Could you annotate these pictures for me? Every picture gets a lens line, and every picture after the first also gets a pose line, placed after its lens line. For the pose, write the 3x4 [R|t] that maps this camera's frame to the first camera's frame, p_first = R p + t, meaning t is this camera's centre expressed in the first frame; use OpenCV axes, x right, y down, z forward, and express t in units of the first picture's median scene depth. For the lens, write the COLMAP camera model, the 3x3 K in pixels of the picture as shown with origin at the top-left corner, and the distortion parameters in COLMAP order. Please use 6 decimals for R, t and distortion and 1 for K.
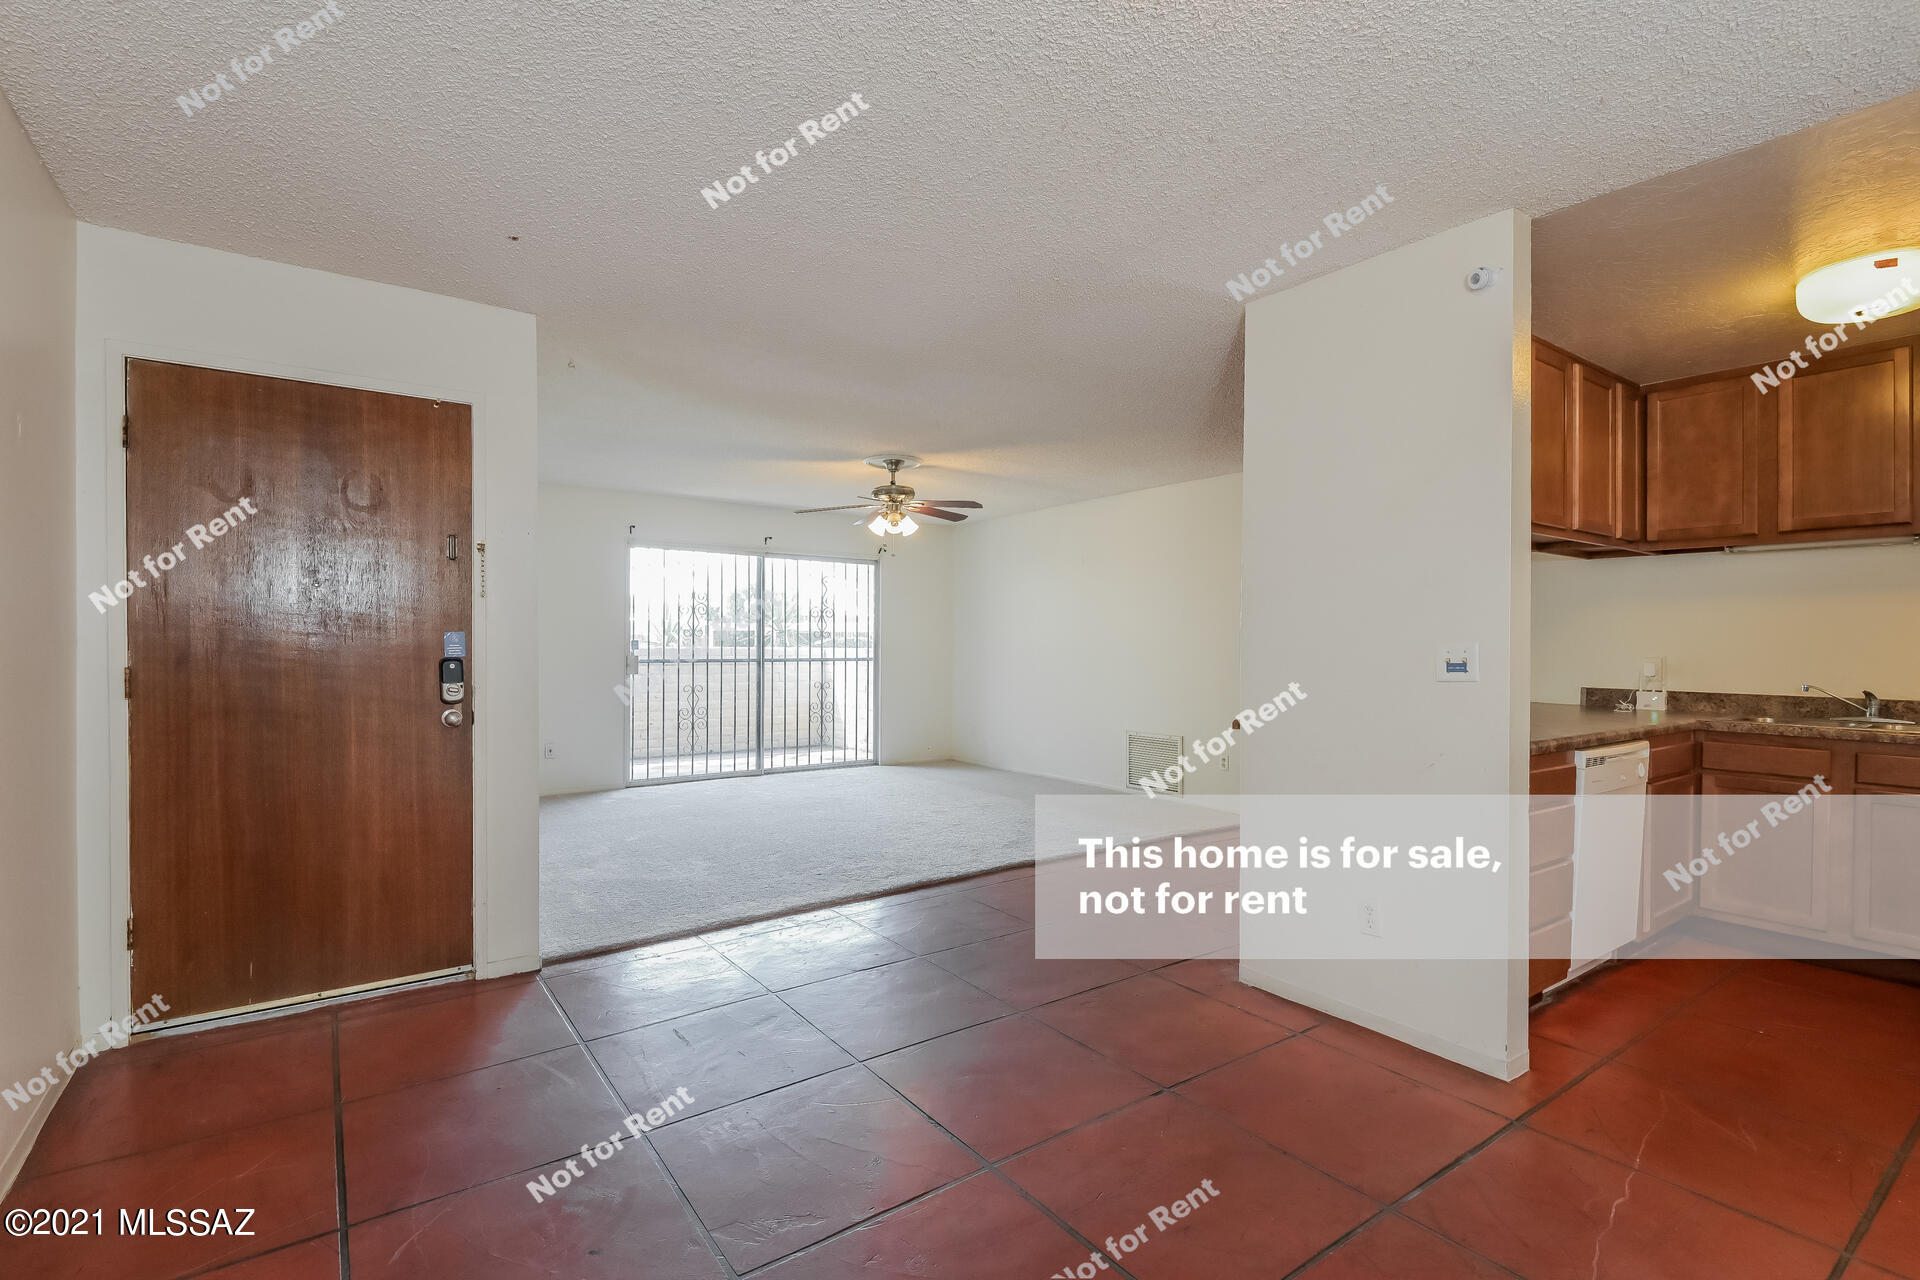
lens RADIAL K [[890.1, 0, 957.8], [0, 890.1, 633.6], [0, 0, 1]] dist [-0.019989, 0.000208]
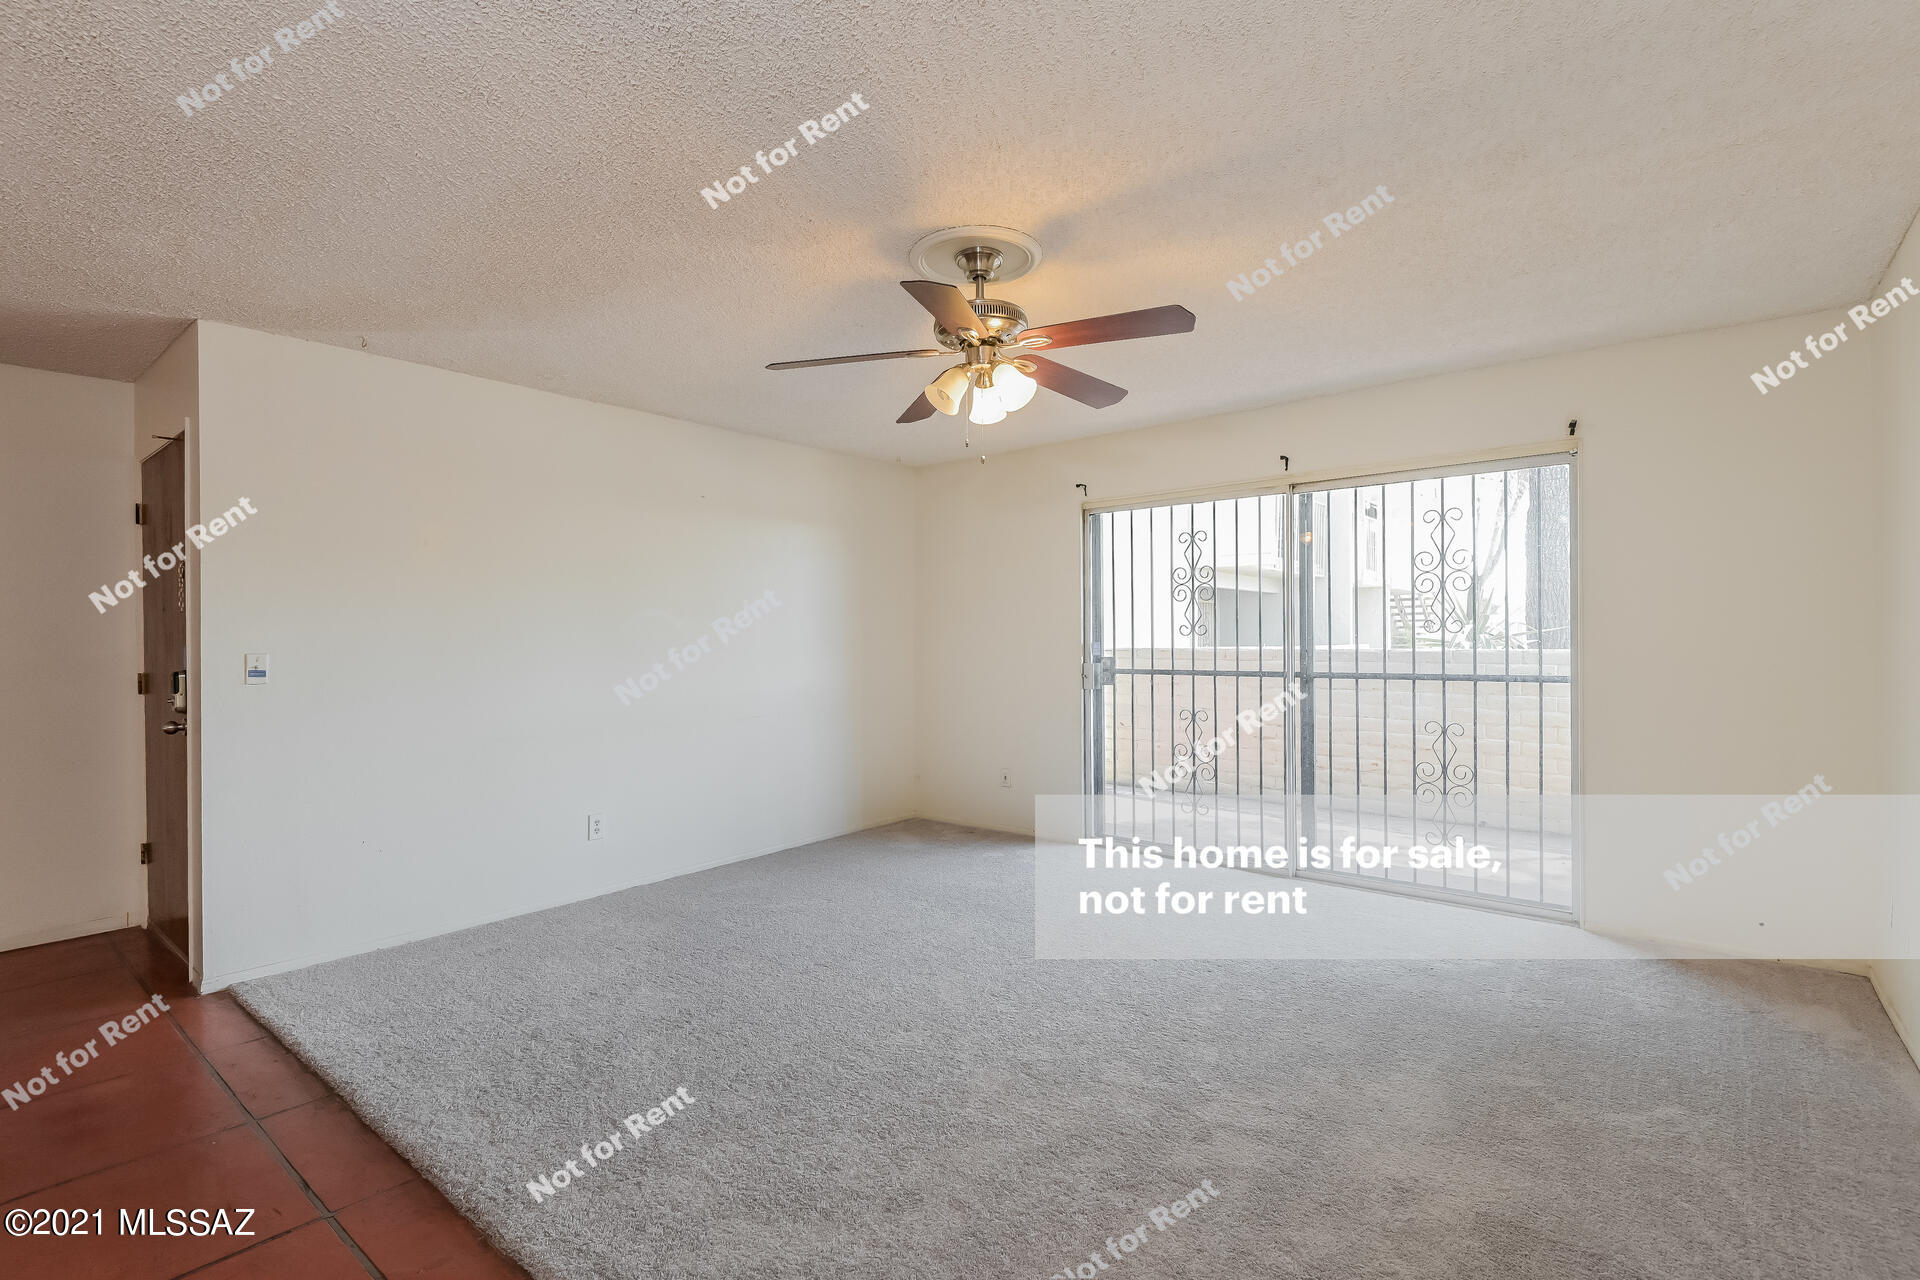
lens RADIAL K [[890.1, 0, 966.9], [0, 890.1, 638.1], [0, 0, 1]] dist [-0.019989, 0.000208]
pose [[0.247427, -0.006943, -0.968882, 0.289863], [0.007946, 0.999955, -0.005136, 0.008112], [0.968874, -0.006428, 0.247471, 0.683844]]
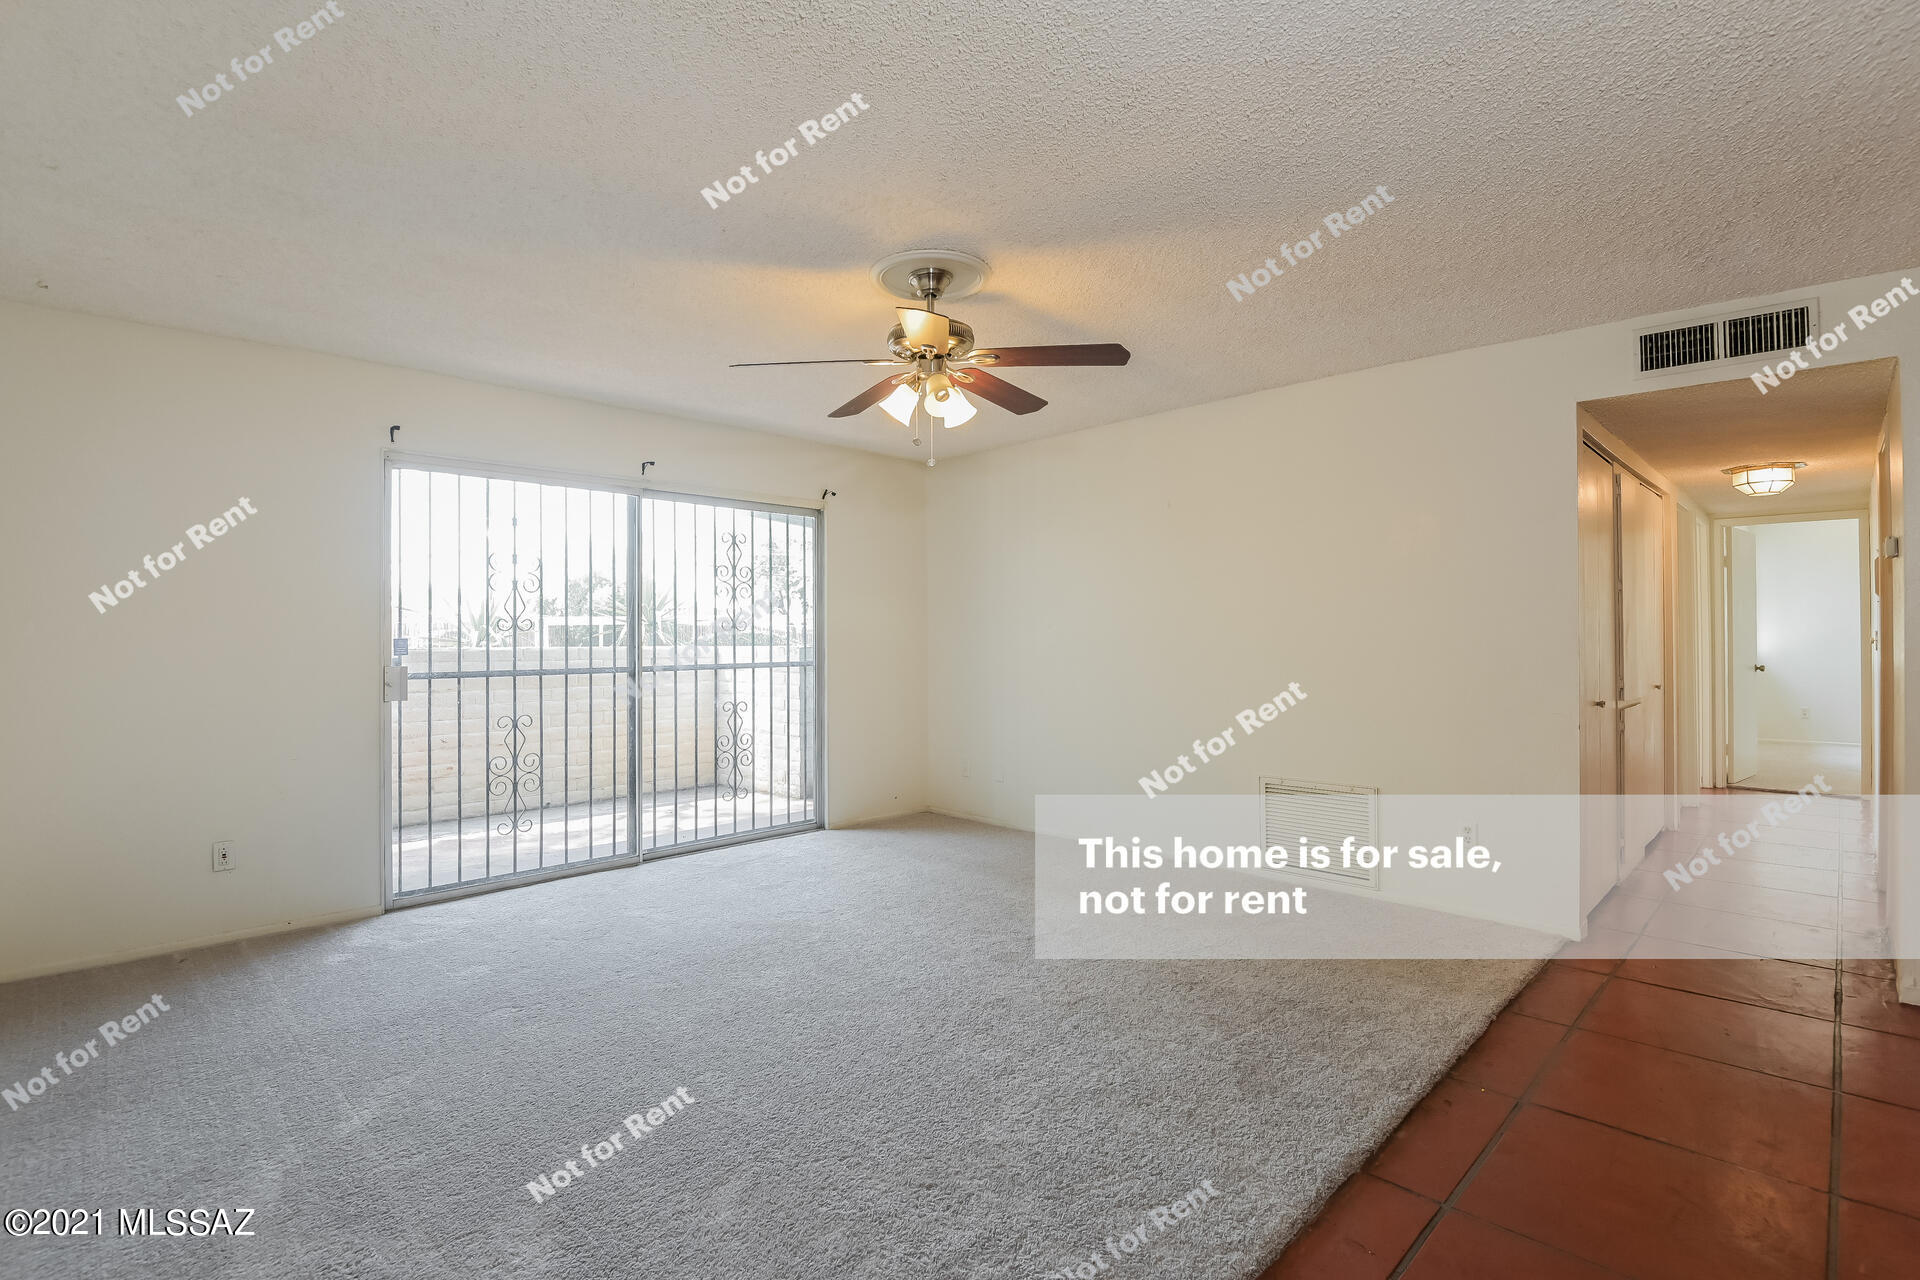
lens RADIAL K [[890.1, 0, 960.2], [0, 890.1, 629.9], [0, 0, 1]] dist [-0.019989, 0.000208]
pose [[0.985938, -0.007442, 0.166943, -0.110648], [0.008072, 0.999963, -0.003091, 0.007367], [-0.166914, 0.004395, 0.985962, 0.391474]]
